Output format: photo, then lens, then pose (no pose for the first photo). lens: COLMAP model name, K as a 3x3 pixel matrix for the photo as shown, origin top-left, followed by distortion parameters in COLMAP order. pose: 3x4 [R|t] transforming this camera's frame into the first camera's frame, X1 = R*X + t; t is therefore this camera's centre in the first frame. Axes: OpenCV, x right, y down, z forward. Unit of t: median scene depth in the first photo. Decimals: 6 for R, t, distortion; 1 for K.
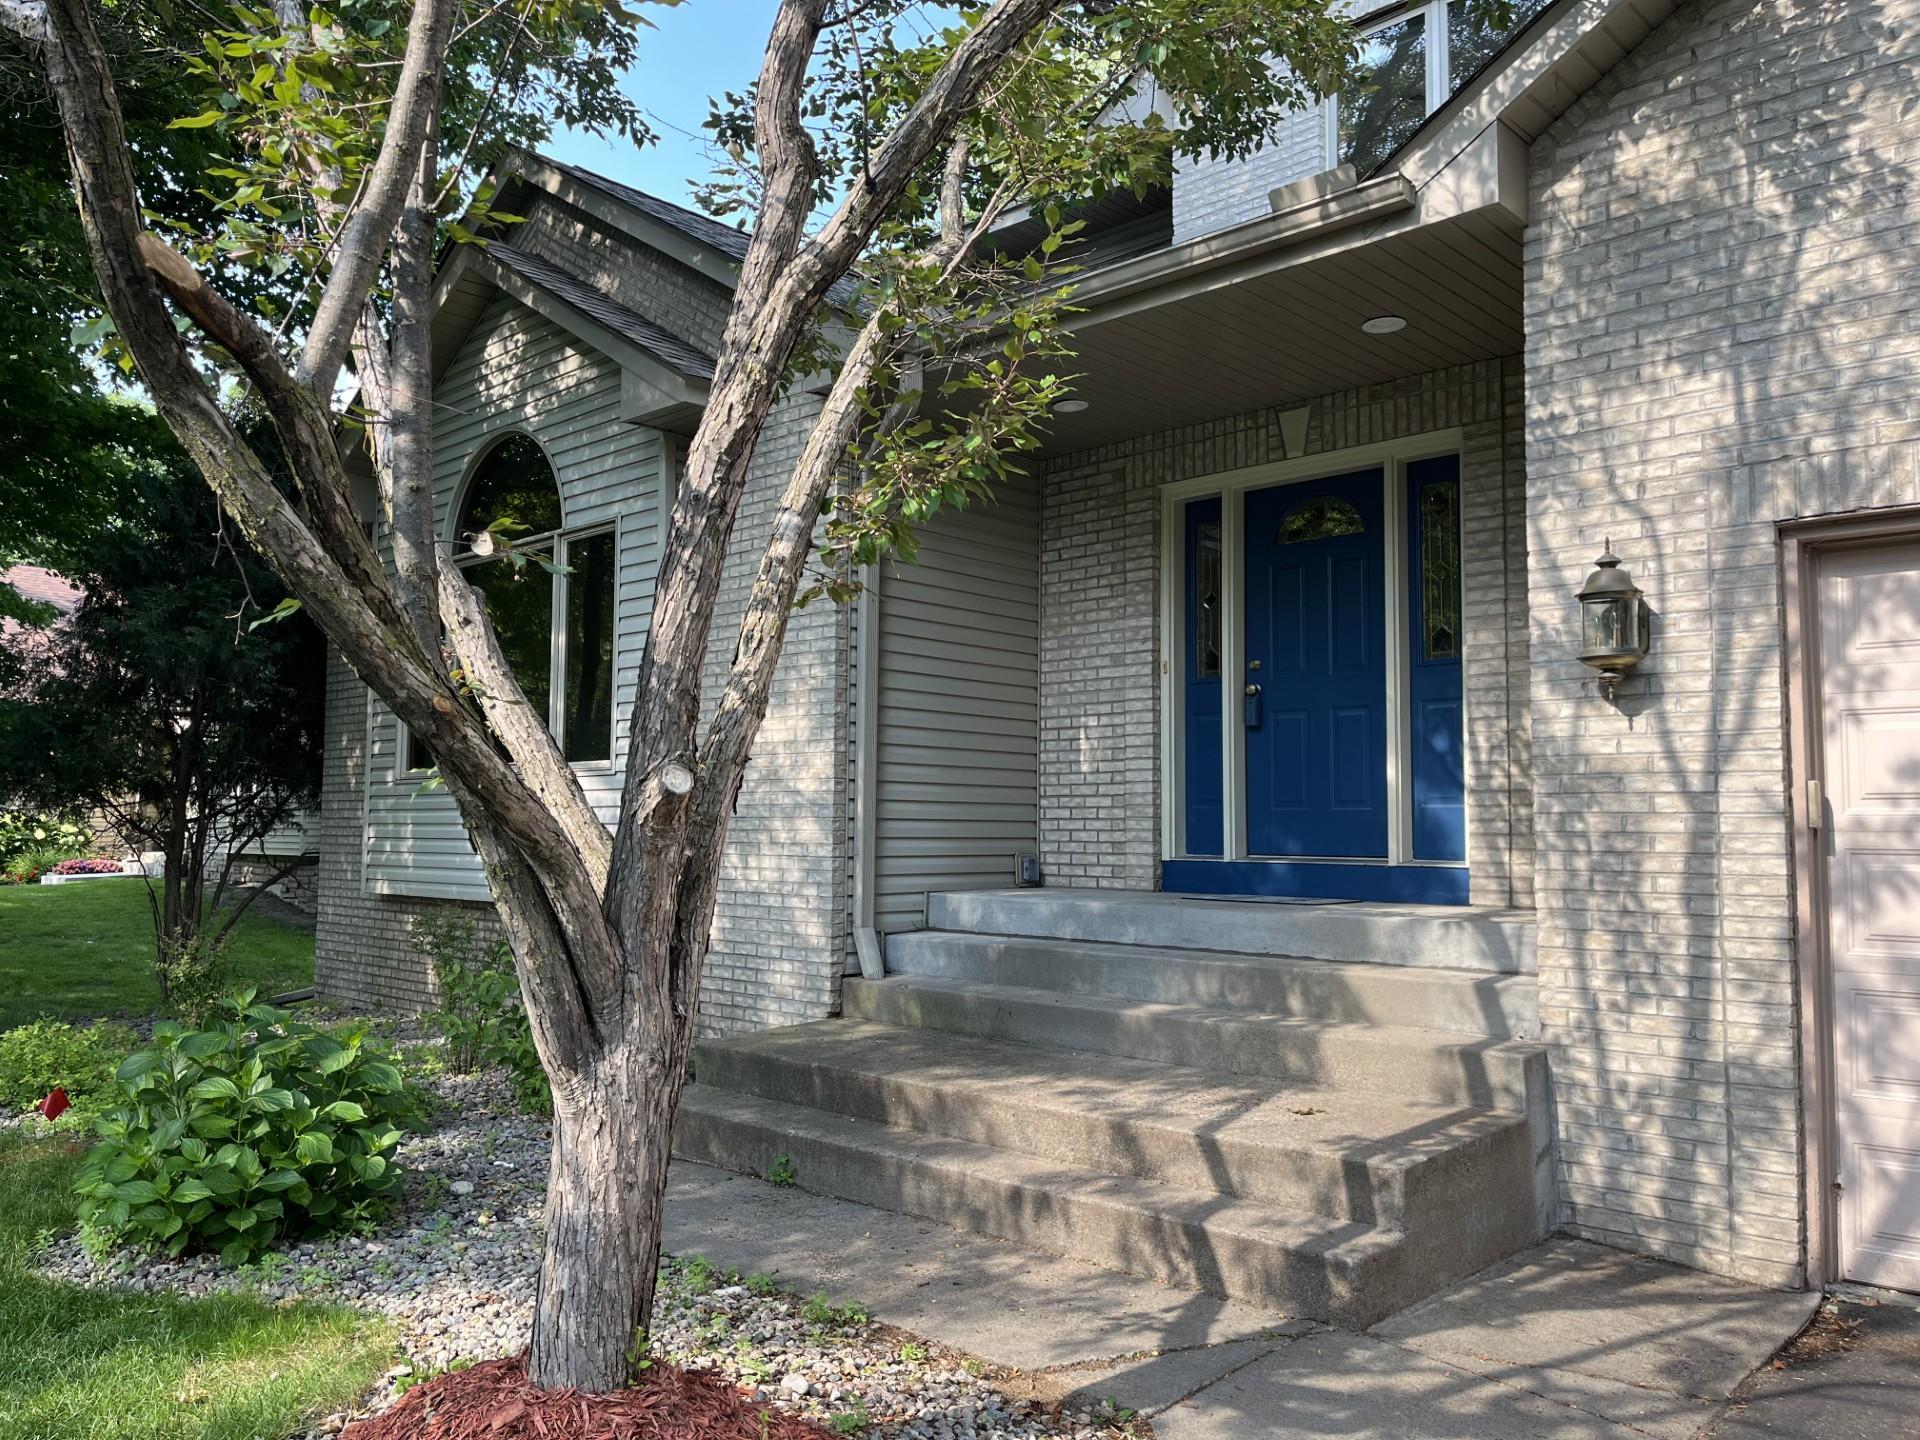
lens RADIAL K [[1452.6, 0, 920.4], [0, 1452.6, 746.2], [0, 0, 1]] dist [0.052356, -0.069323]
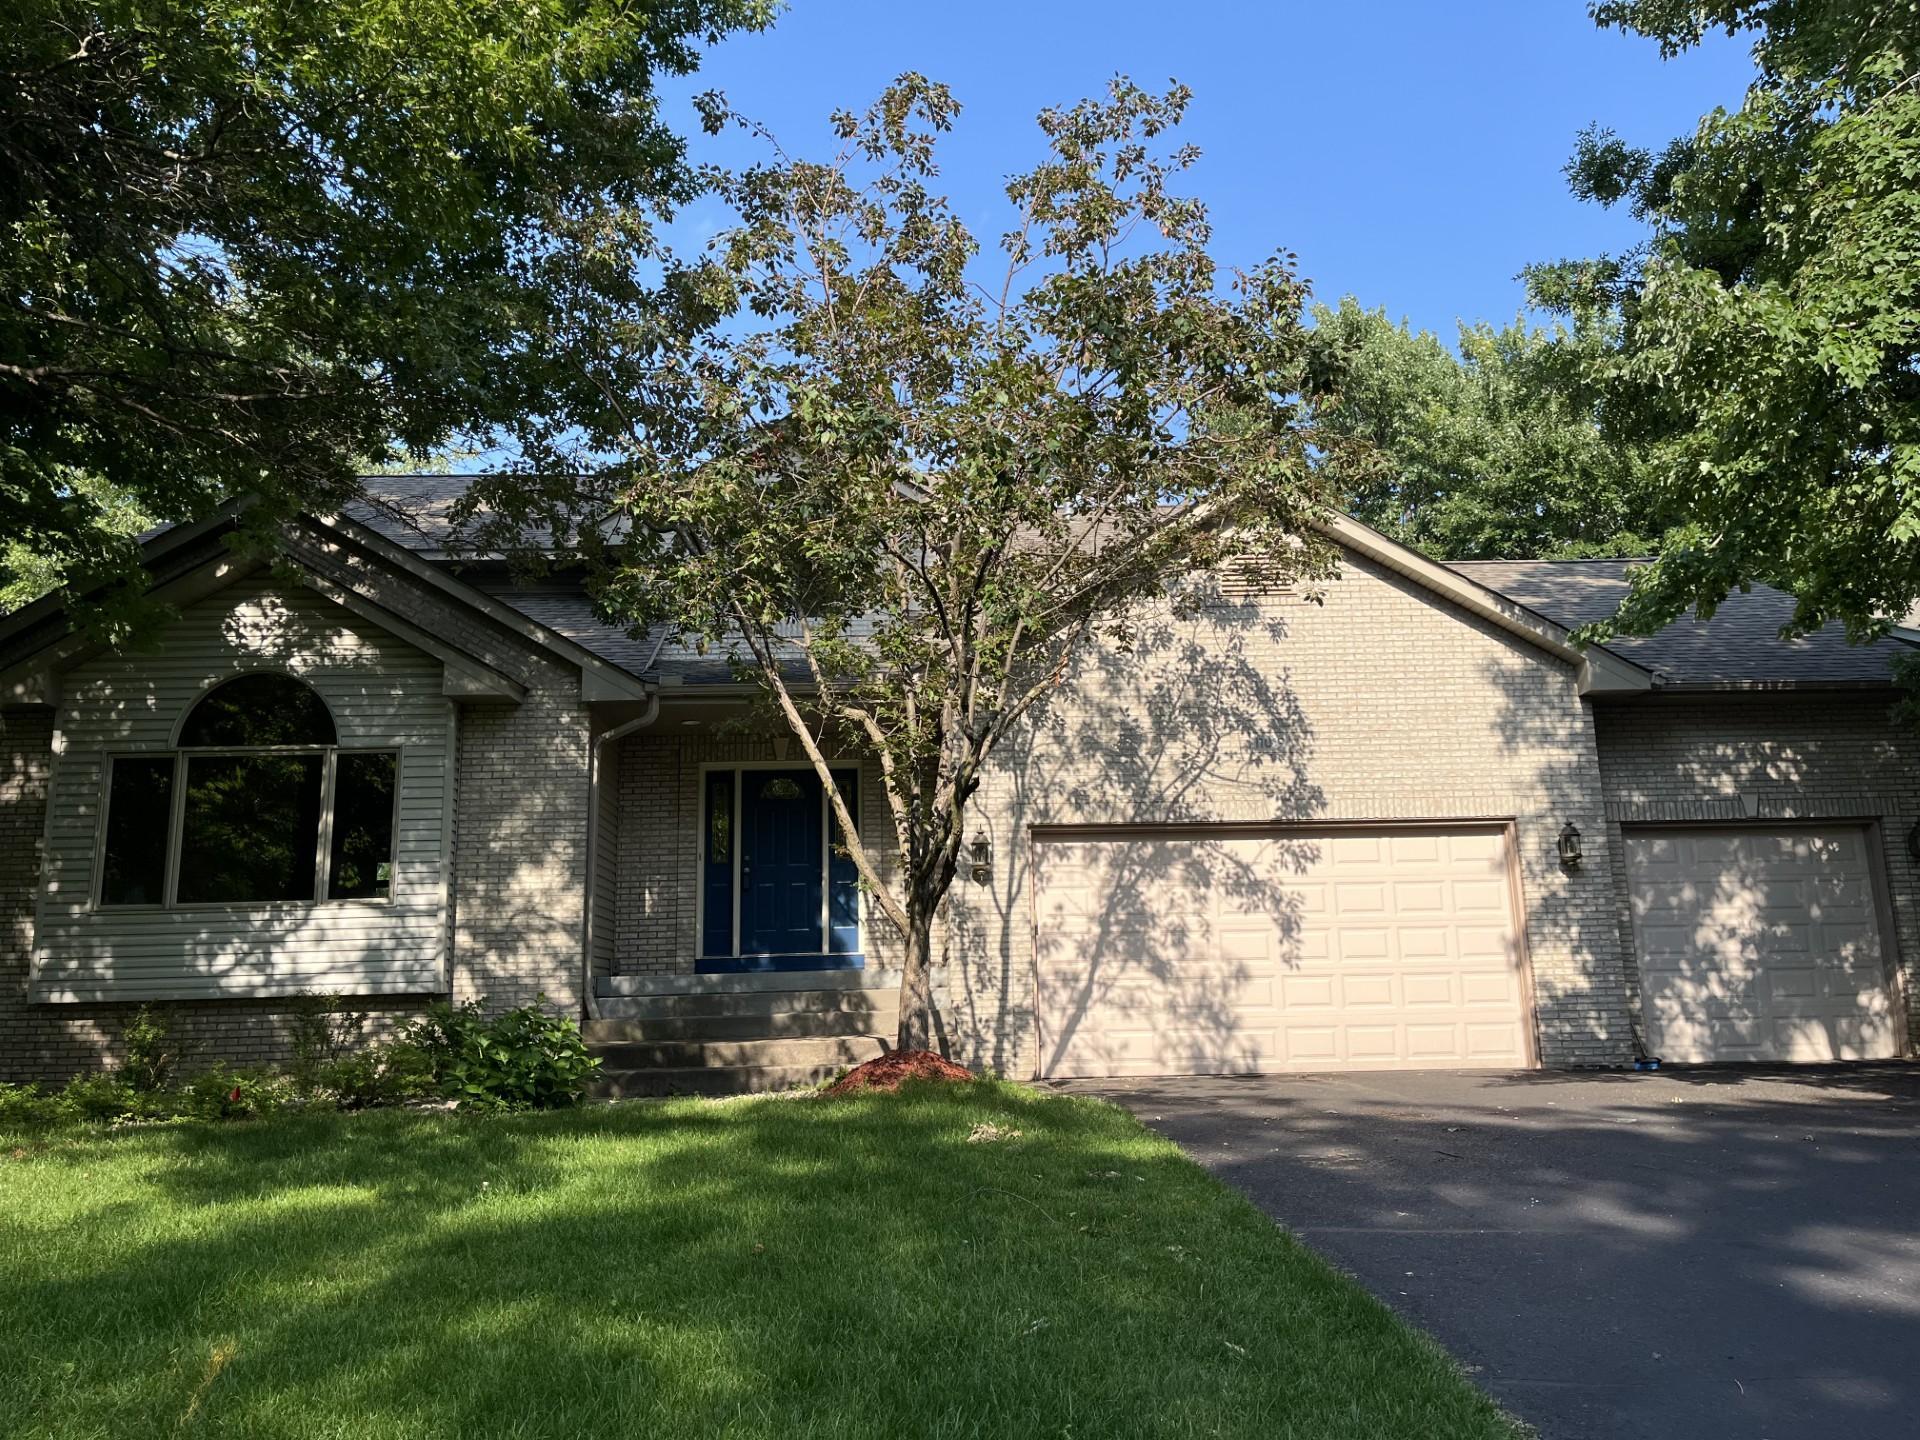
lens RADIAL K [[1452.6, 0, 958.5], [0, 1452.6, 709.5], [0, 0, 1]] dist [0.052356, -0.069323]
pose [[0.703186, 0.119072, 0.700964, -1.609399], [-0.012596, 0.987809, -0.155162, 0.079155], [-0.710894, 0.100278, 0.696114, -0.993667]]
